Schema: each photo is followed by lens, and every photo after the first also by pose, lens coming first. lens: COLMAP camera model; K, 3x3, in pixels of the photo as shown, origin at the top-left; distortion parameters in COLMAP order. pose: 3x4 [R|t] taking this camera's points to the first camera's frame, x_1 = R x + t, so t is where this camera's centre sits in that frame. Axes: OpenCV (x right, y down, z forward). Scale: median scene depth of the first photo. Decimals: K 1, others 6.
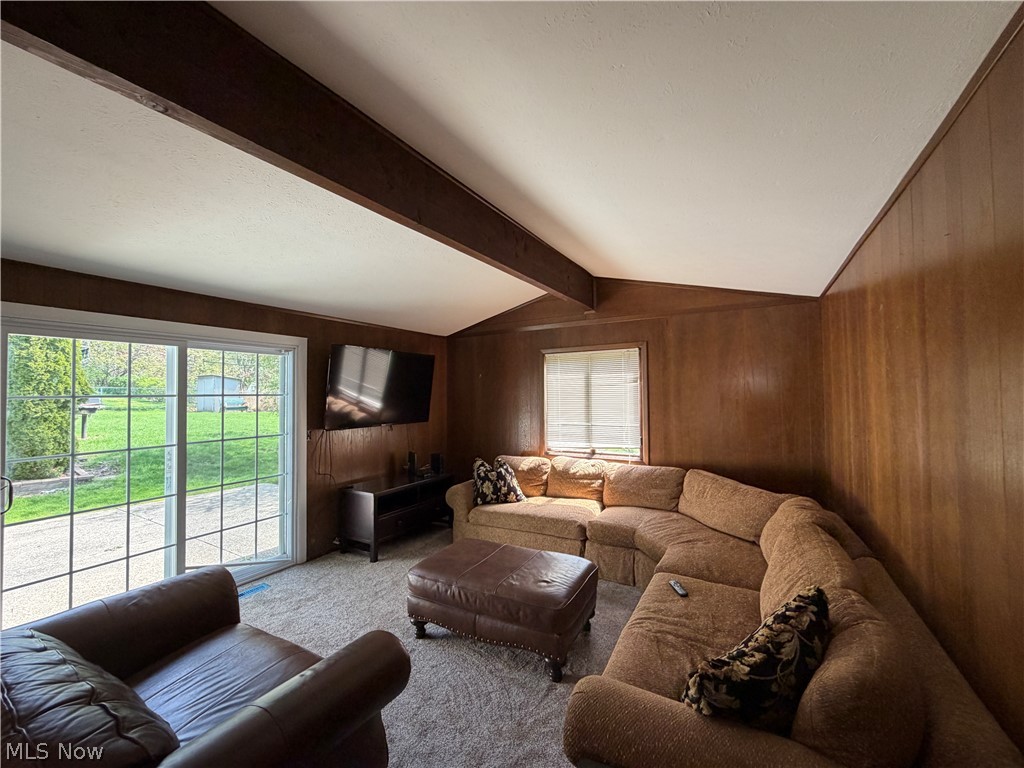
lens RADIAL K [[408.5, 0, 509.2], [0, 408.5, 381.8], [0, 0, 1]] dist [0.000796, 0.000172]
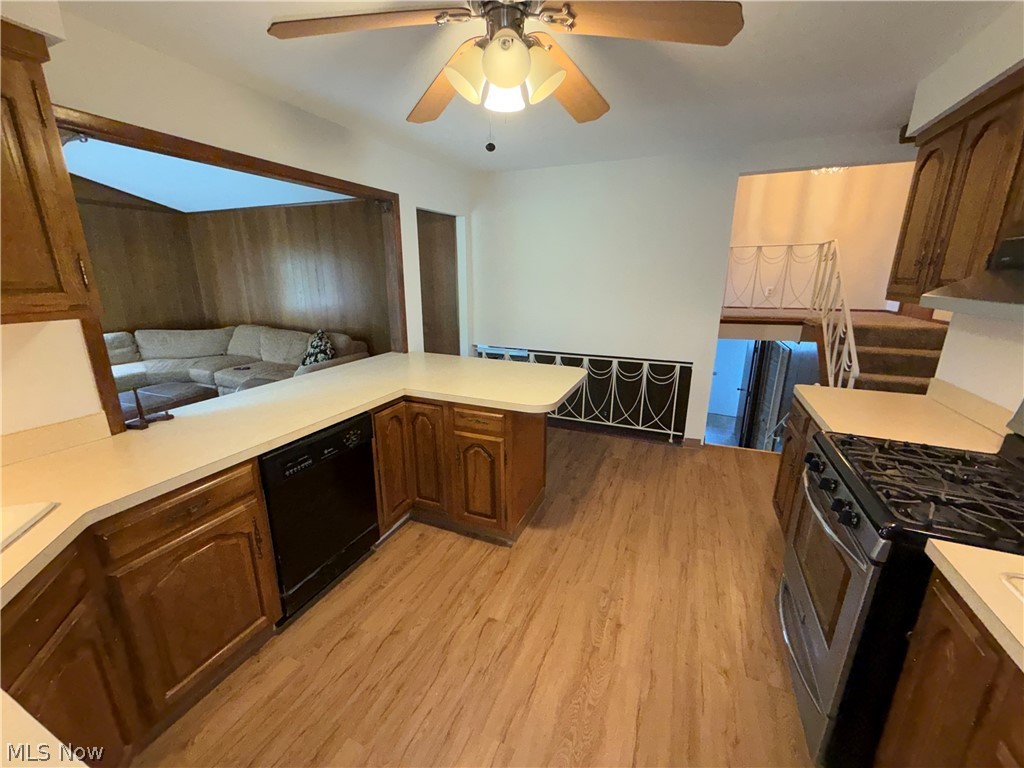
lens RADIAL K [[408.5, 0, 509.3], [0, 408.5, 383.1], [0, 0, 1]] dist [0.000796, 0.000172]
pose [[-0.126881, -0.248008, 0.960413, -0.949094], [-0.030453, 0.968756, 0.246139, 0.008743], [-0.991450, 0.001983, -0.130469, -0.049205]]
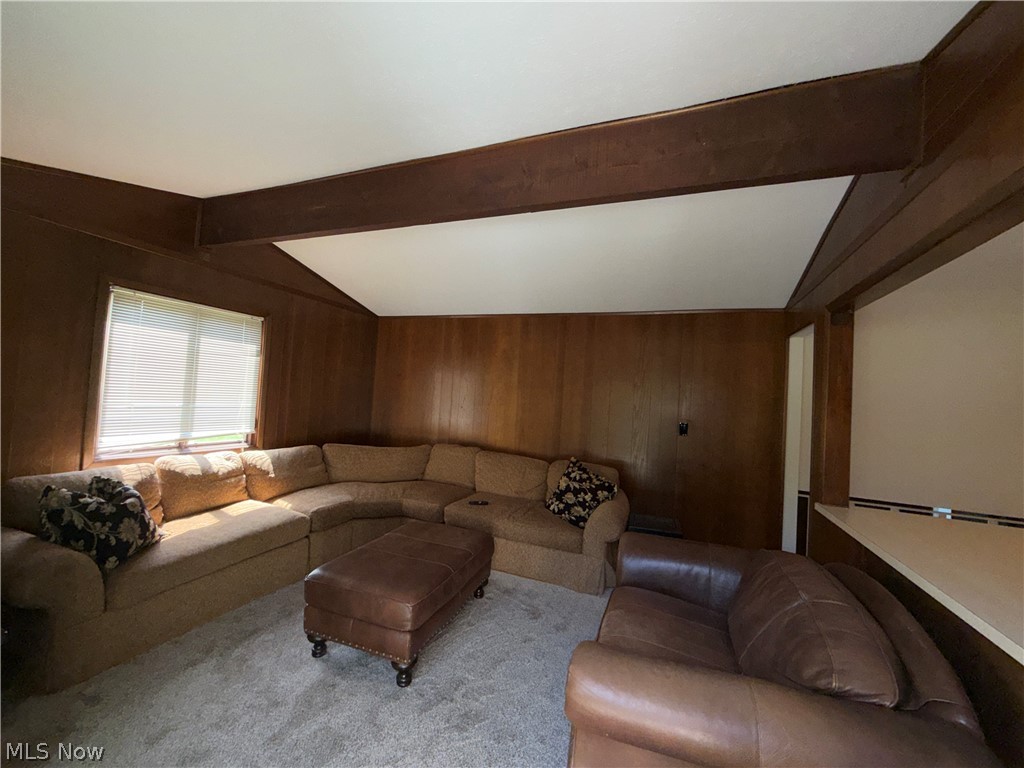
lens RADIAL K [[408.5, 0, 512.4], [0, 408.5, 388.4], [0, 0, 1]] dist [0.000796, 0.000172]
pose [[-0.160745, 0.021827, 0.986755, -0.648122], [-0.093943, 0.994878, -0.037311, 0.051931], [-0.982515, -0.098696, -0.157871, 0.615131]]
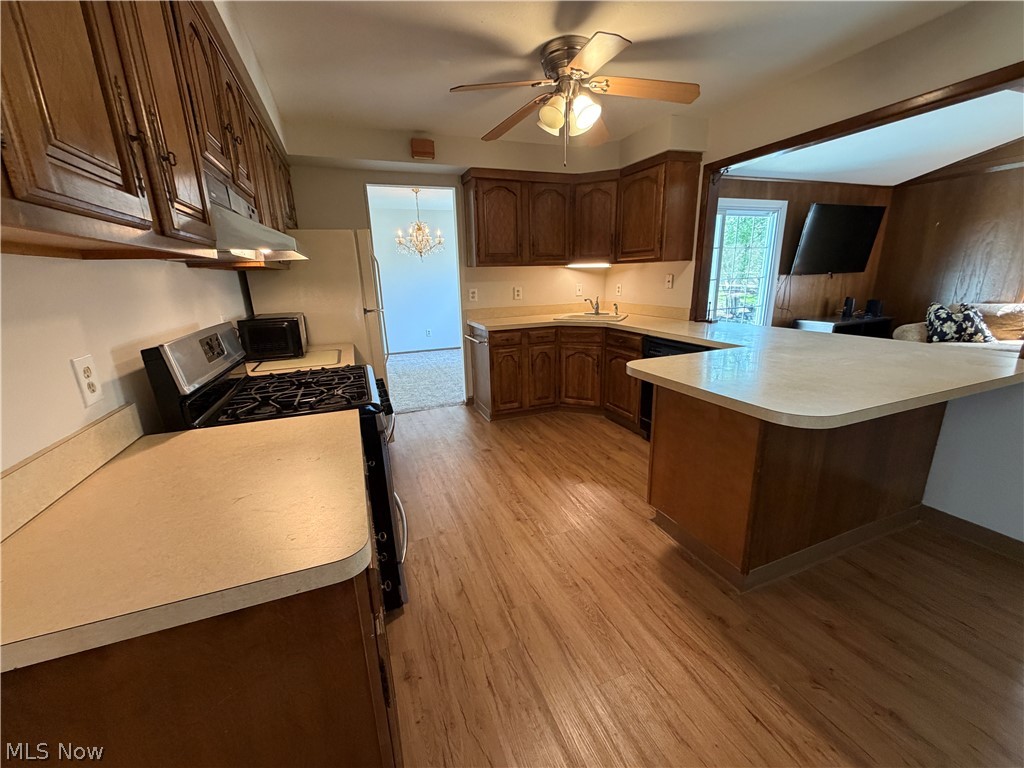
lens RADIAL K [[408.5, 0, 511.4], [0, 408.5, 381.5], [0, 0, 1]] dist [0.000796, 0.000172]
pose [[0.791036, 0.141221, -0.595246, -0.310208], [0.042533, 0.957942, 0.283792, 0.033436], [0.610289, -0.249807, 0.751760, -0.597236]]
